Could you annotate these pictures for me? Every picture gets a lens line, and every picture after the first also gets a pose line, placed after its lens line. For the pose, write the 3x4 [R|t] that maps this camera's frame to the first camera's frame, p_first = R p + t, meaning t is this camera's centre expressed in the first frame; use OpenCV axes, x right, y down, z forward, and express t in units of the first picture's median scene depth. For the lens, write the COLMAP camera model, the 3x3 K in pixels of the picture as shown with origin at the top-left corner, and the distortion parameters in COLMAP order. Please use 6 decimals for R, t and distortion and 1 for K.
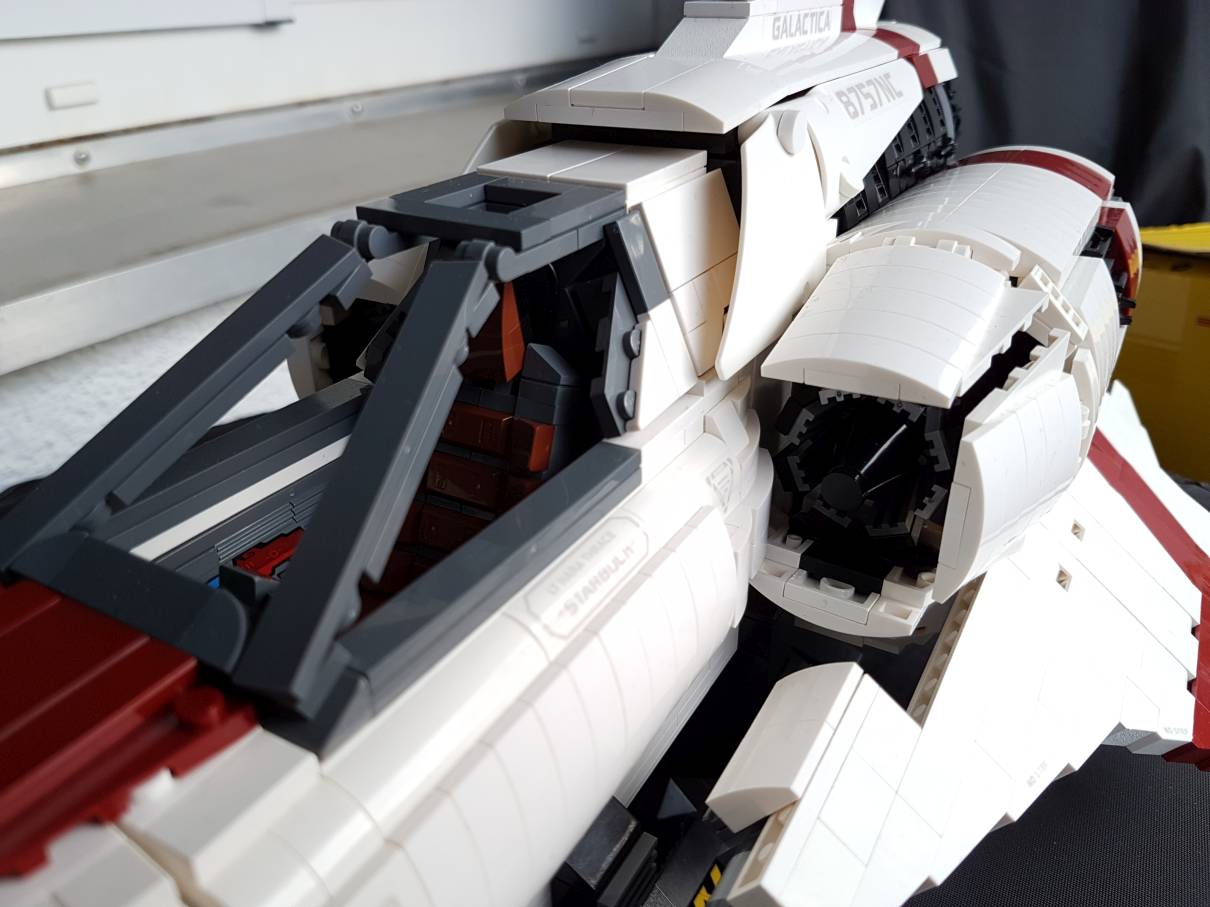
lens RADIAL K [[946.7, 0, 607.2], [0, 946.7, 457.1], [0, 0, 1]] dist [0.219944, -0.404367]
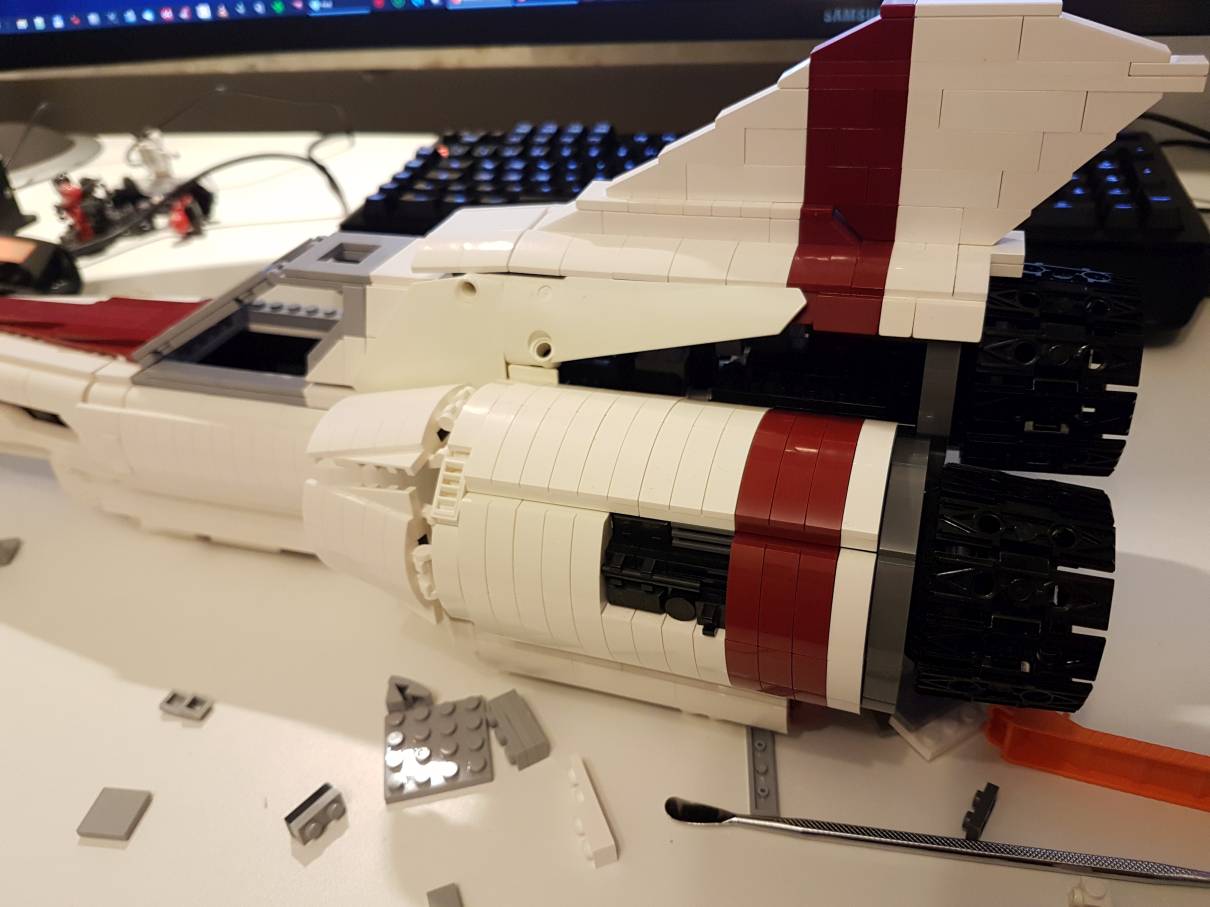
lens RADIAL K [[946.7, 0, 607.2], [0, 946.7, 457.1], [0, 0, 1]] dist [0.219944, -0.404367]
pose [[0.188753, 0.550375, -0.813302, 1.781694], [-0.379010, 0.804849, 0.456693, -1.002403], [0.905938, 0.222048, 0.360515, 0.808951]]
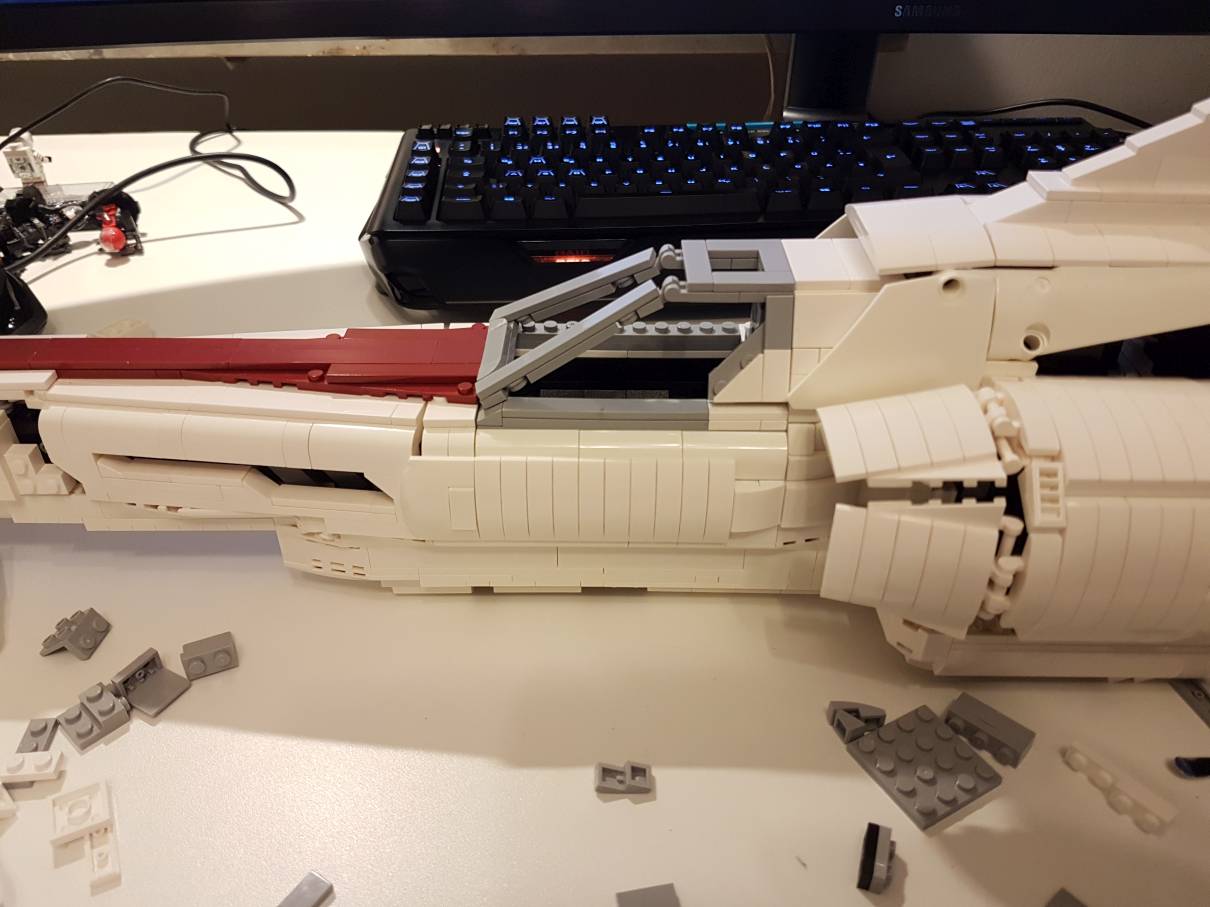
lens RADIAL K [[926.2, 0, 605.0], [0, 926.2, 453.5], [0, 0, 1]] dist [0.206113, -0.372144]
pose [[0.500655, 0.518289, -0.693341, 1.165577], [-0.410475, 0.847318, 0.336990, -0.440833], [0.762138, 0.115884, 0.636958, -0.301075]]
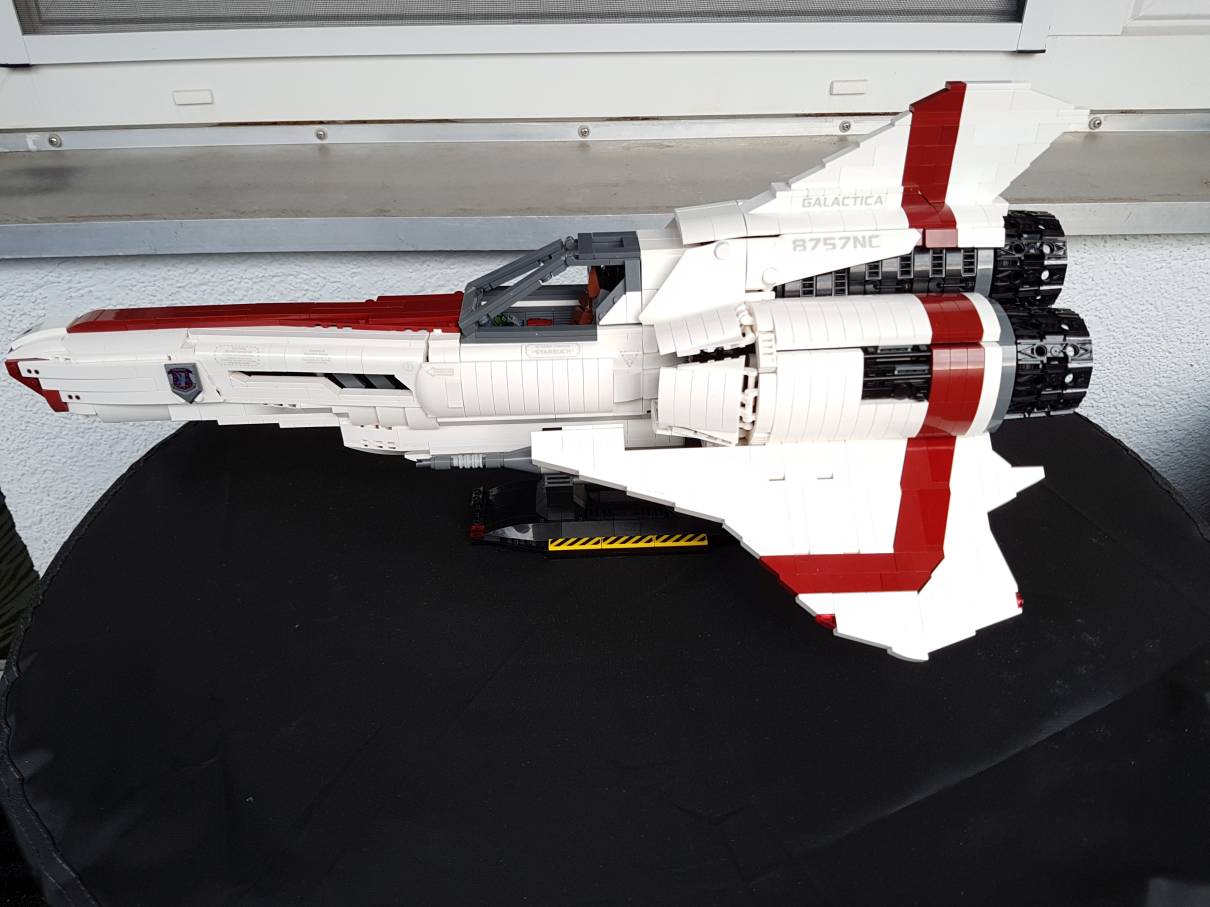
lens RADIAL K [[921.6, 0, 602.9], [0, 921.6, 492.8], [0, 0, 1]] dist [0.154178, -0.263028]
pose [[0.537395, 0.483244, -0.691146, 2.308034], [-0.378875, 0.870524, 0.314073, -0.484121], [0.753433, 0.093077, 0.650904, -0.906007]]
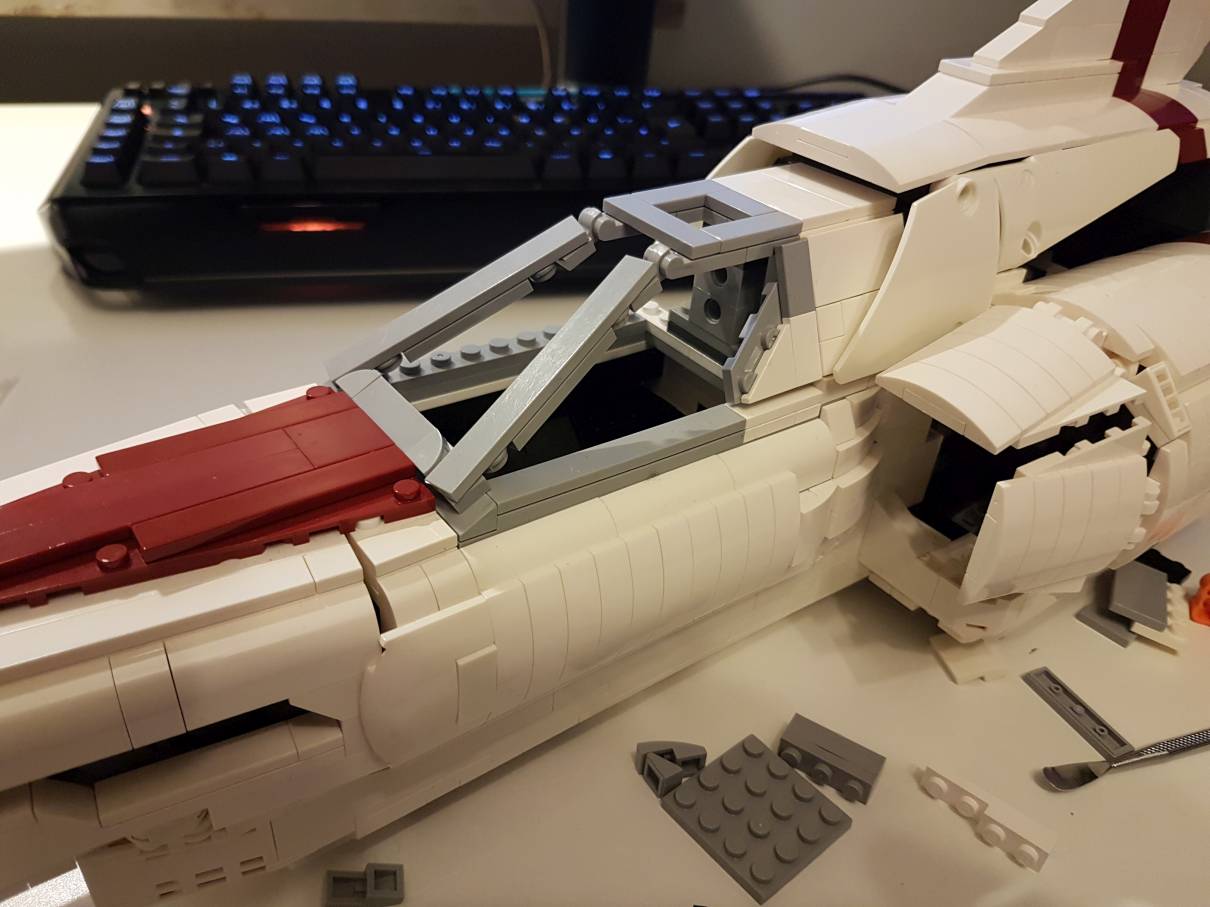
lens RADIAL K [[907.7, 0, 605.0], [0, 907.7, 453.5], [0, 0, 1]] dist [0.061288, -0.085762]
pose [[0.903279, 0.297759, -0.308911, 0.252678], [-0.262626, 0.953055, 0.150709, -0.095119], [0.339285, -0.055004, 0.939074, -0.268647]]
